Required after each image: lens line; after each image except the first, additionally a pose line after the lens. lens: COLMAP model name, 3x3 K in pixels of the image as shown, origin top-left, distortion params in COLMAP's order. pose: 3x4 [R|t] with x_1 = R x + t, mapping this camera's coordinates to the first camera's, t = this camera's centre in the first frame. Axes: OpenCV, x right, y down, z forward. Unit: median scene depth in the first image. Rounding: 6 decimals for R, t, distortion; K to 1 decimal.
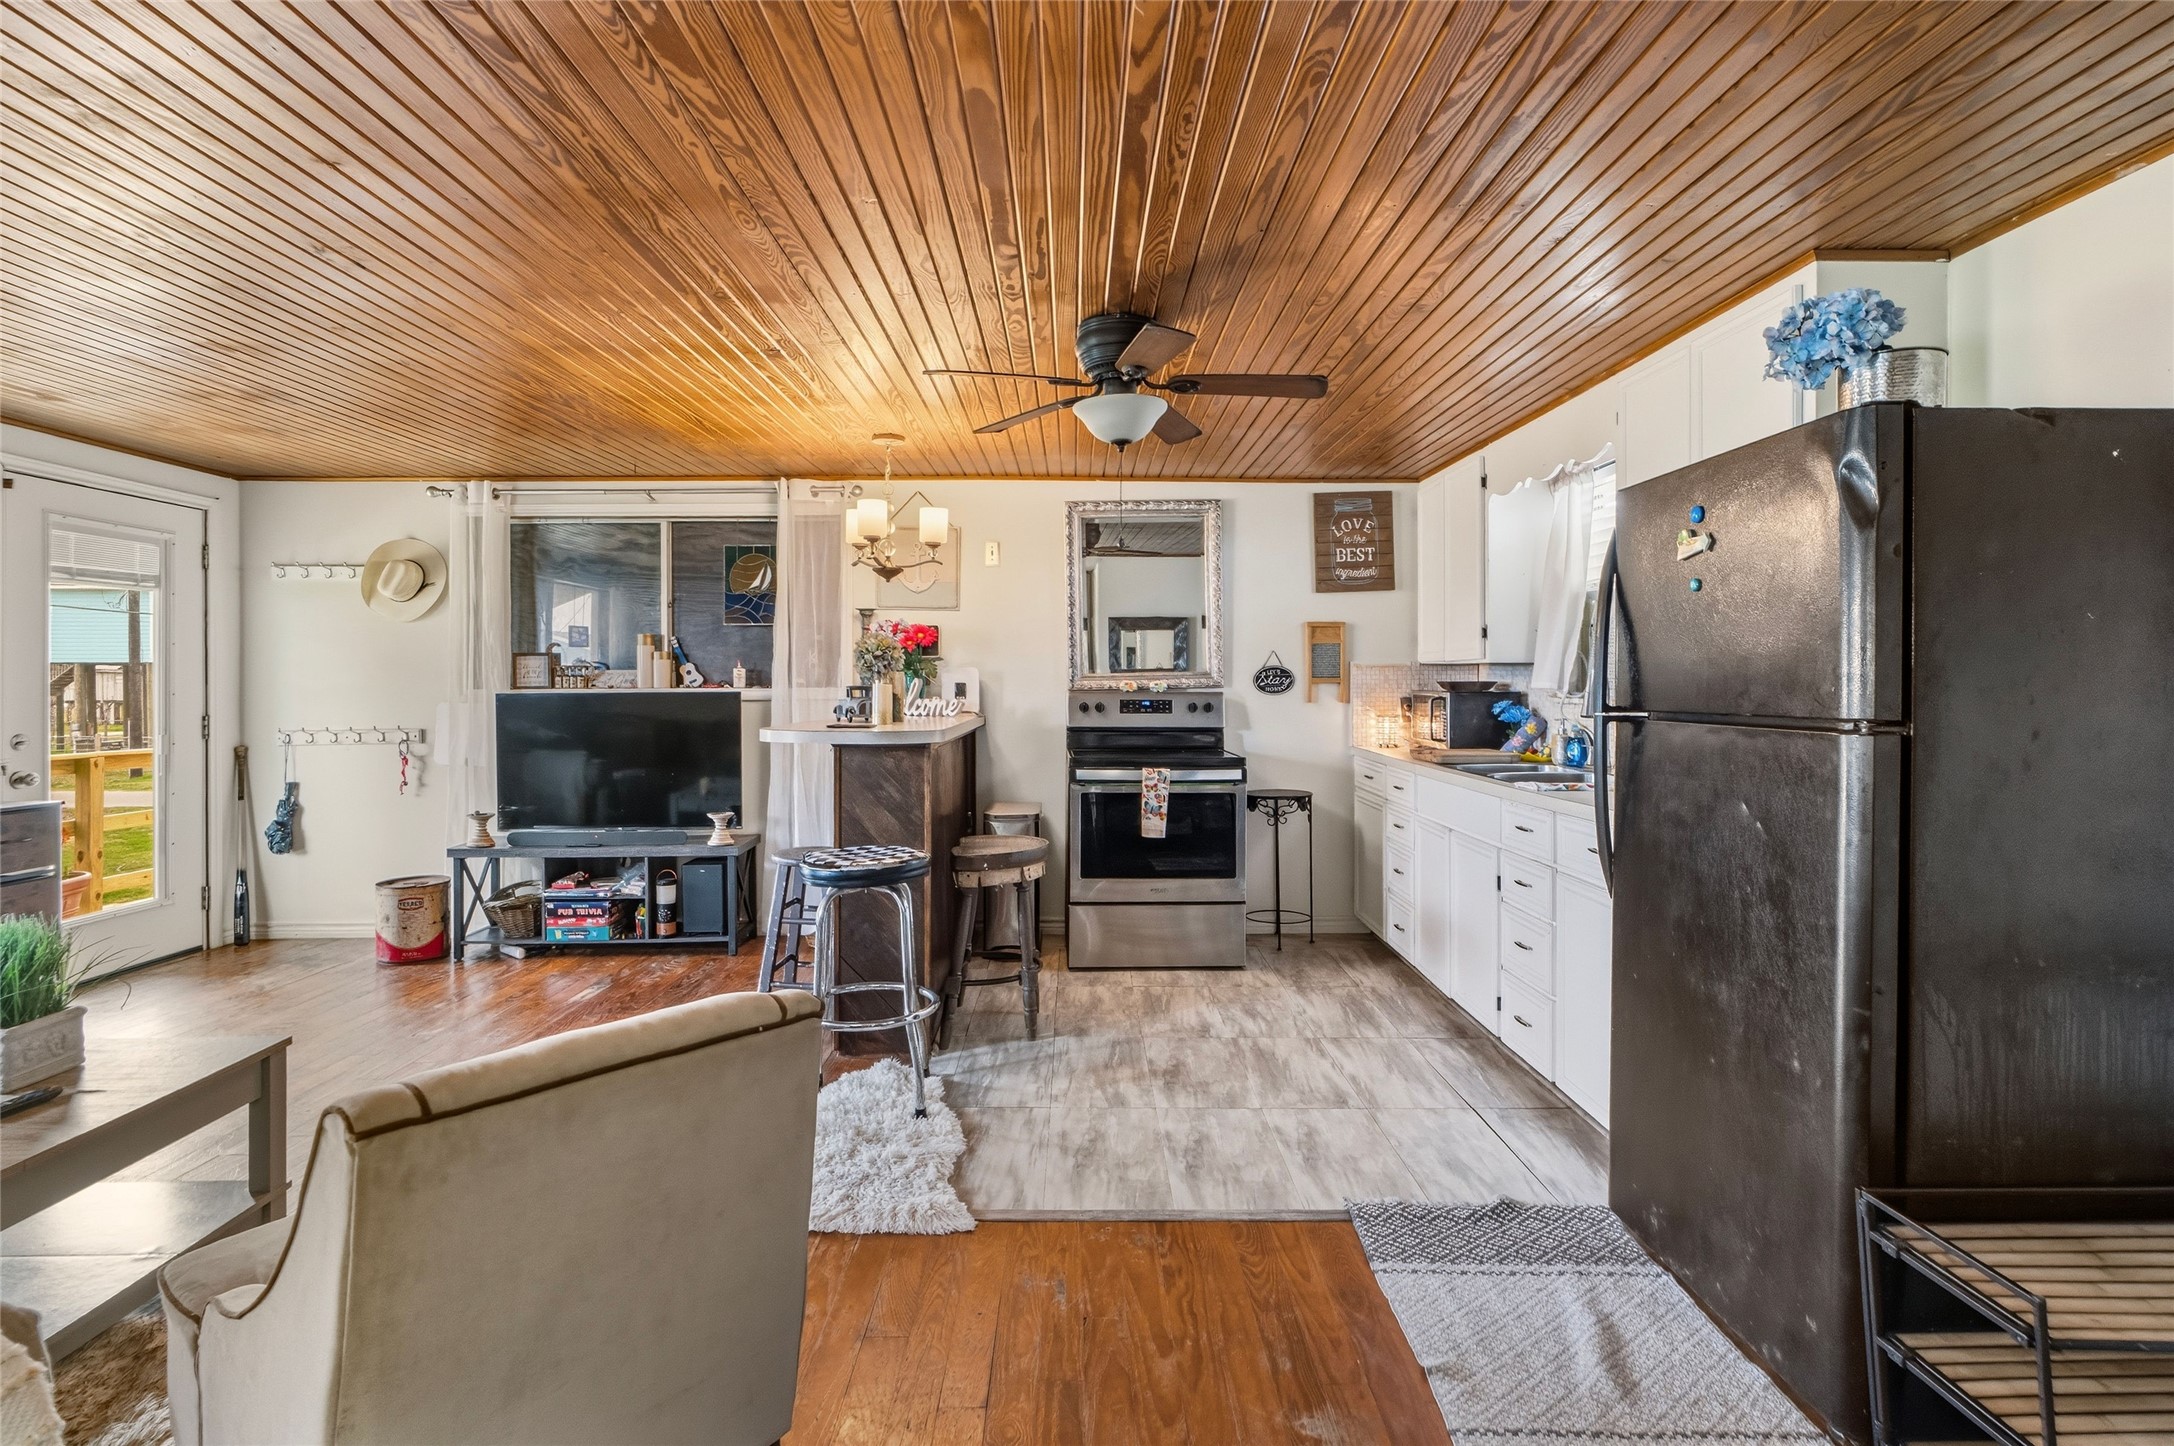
lens RADIAL K [[1025.6, 0, 1081.2], [0, 1025.6, 704.7], [0, 0, 1]] dist [-0.005834, 0.002926]
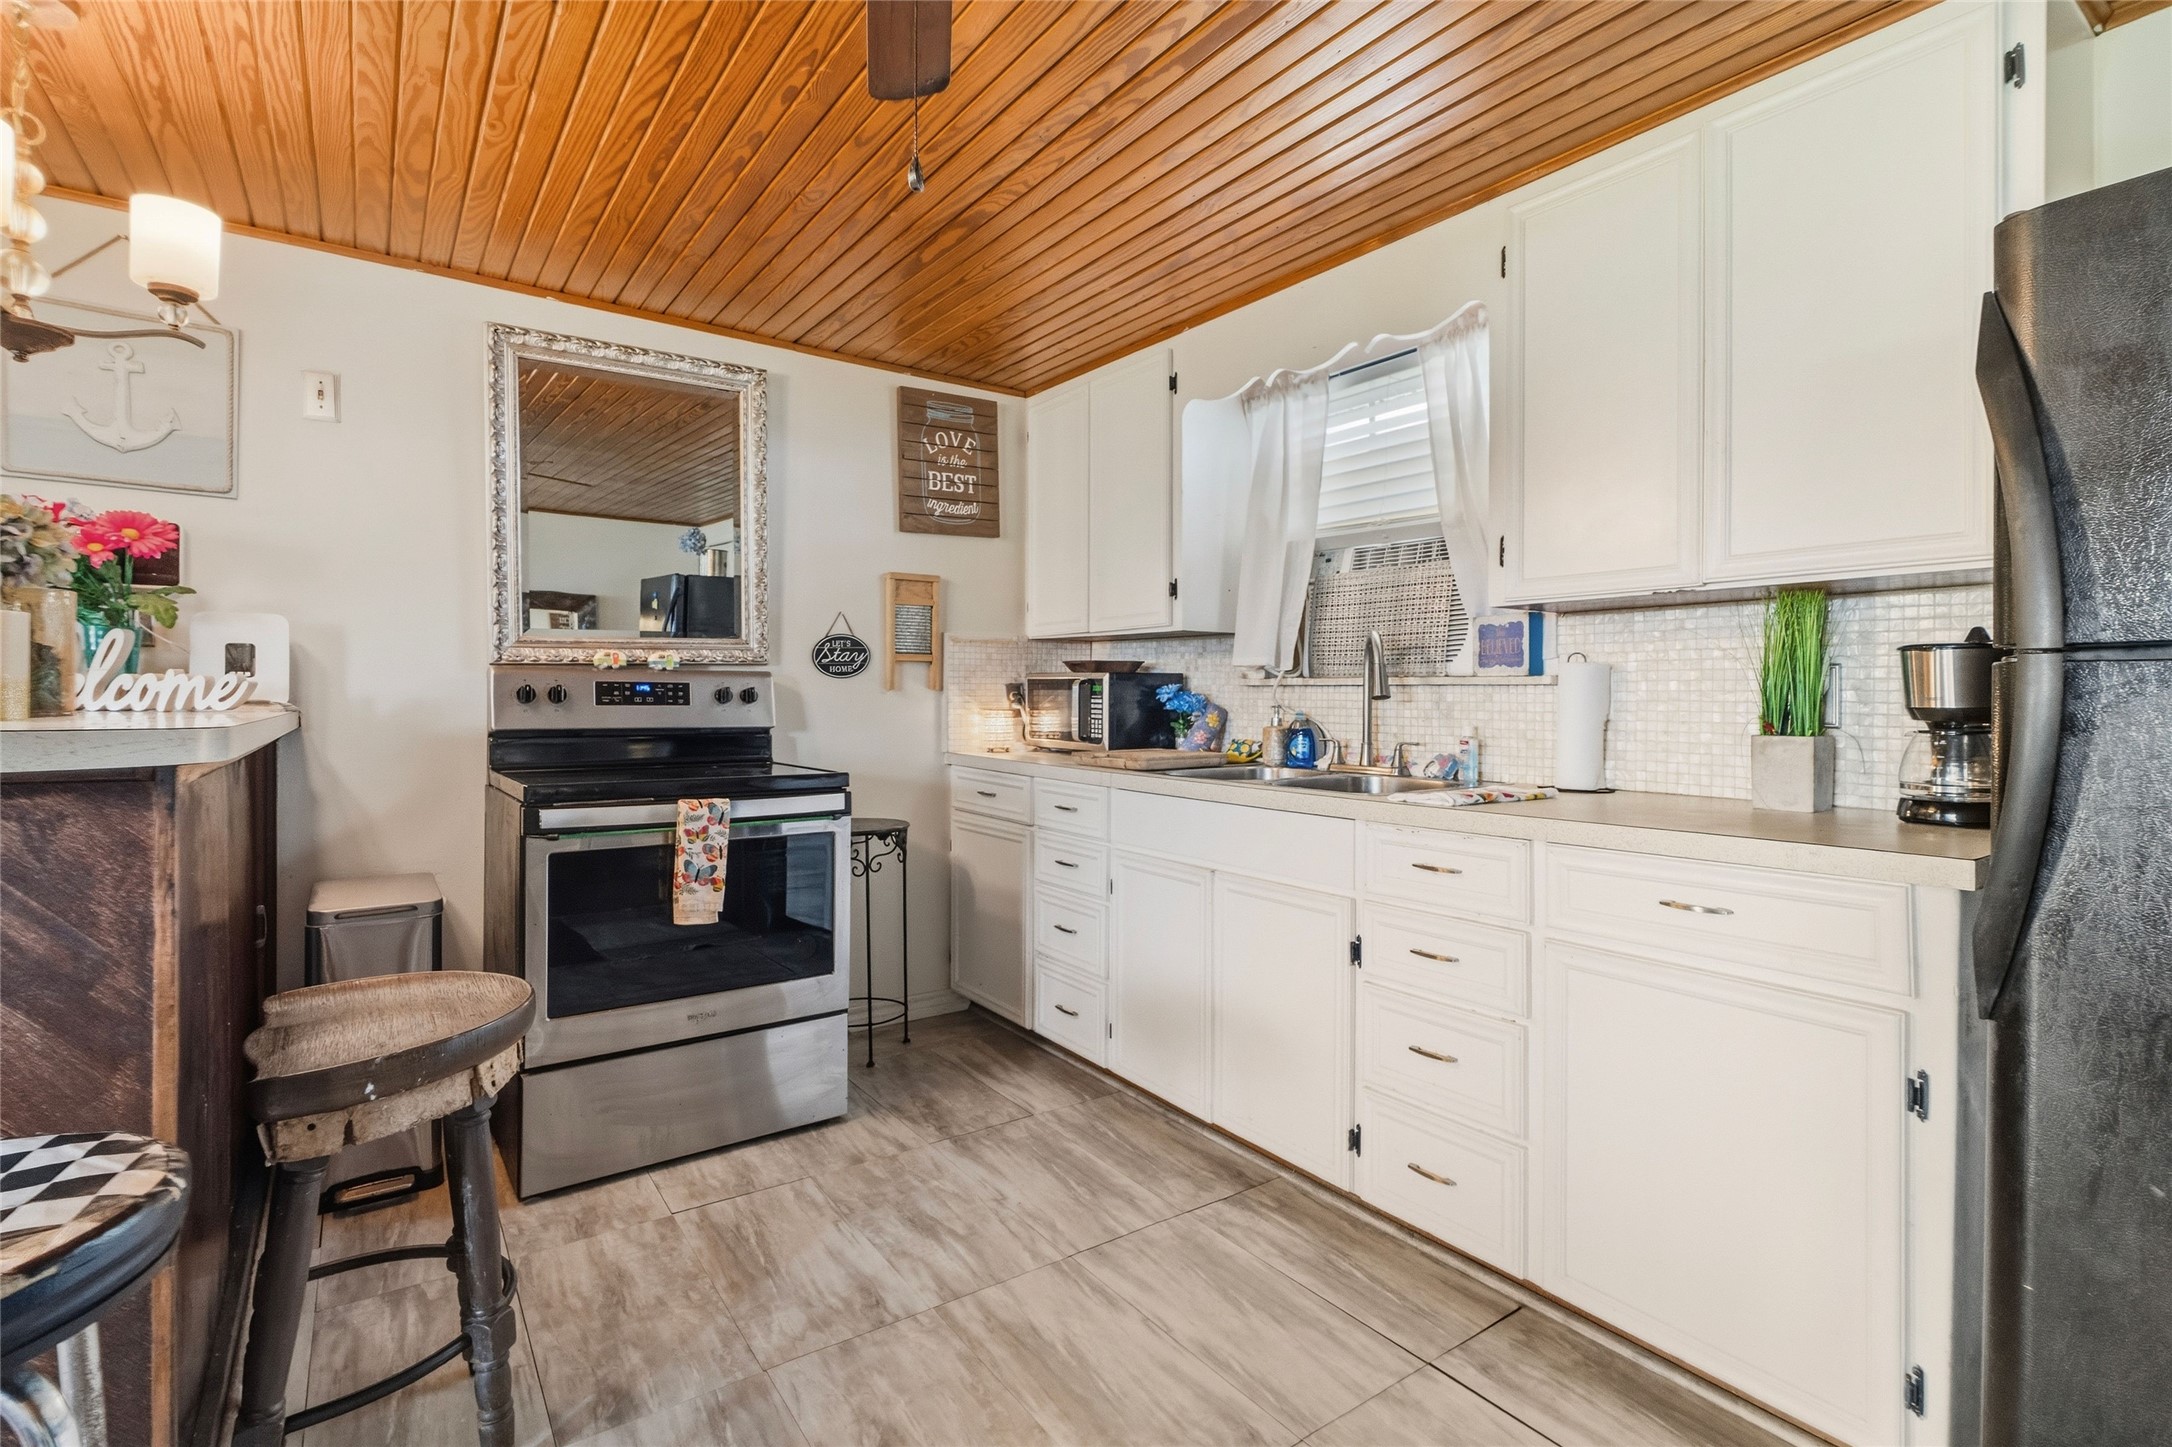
lens RADIAL K [[1024.6, 0, 1090.5], [0, 1024.6, 700.5], [0, 0, 1]] dist [-0.005834, 0.002926]
pose [[0.823317, -0.000659, 0.567582, -0.060192], [0.008977, 0.999889, -0.011862, 0.014832], [-0.567511, 0.014861, 0.823232, 0.369352]]
